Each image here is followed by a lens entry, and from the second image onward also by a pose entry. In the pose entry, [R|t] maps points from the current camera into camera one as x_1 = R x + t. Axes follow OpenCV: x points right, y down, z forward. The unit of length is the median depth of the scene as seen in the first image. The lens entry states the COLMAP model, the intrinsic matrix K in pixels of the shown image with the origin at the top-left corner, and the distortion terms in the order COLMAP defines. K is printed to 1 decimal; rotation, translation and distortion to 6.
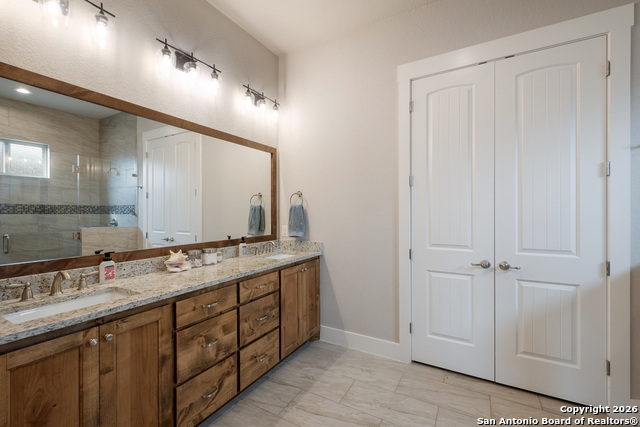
lens RADIAL K [[274.5, 0, 320.3], [0, 274.5, 213.6], [0, 0, 1]] dist [0.004852, -0.001491]
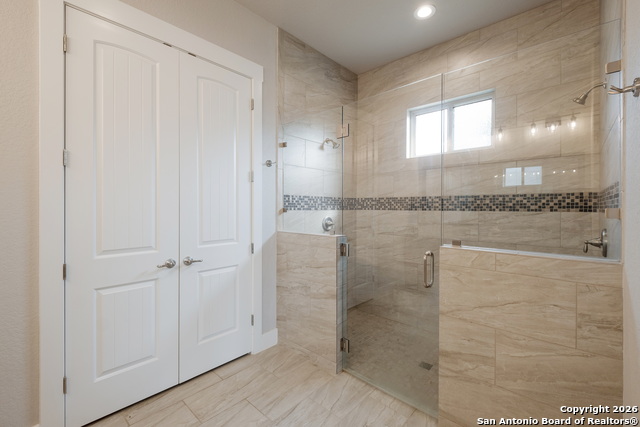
lens RADIAL K [[274.5, 0, 320.0], [0, 274.5, 209.4], [0, 0, 1]] dist [0.004852, -0.001491]
pose [[0.227475, -0.002688, 0.973780, -0.189733], [0.003676, 0.999991, 0.001902, 0.001697], [-0.973777, 0.003147, 0.227483, 0.300401]]
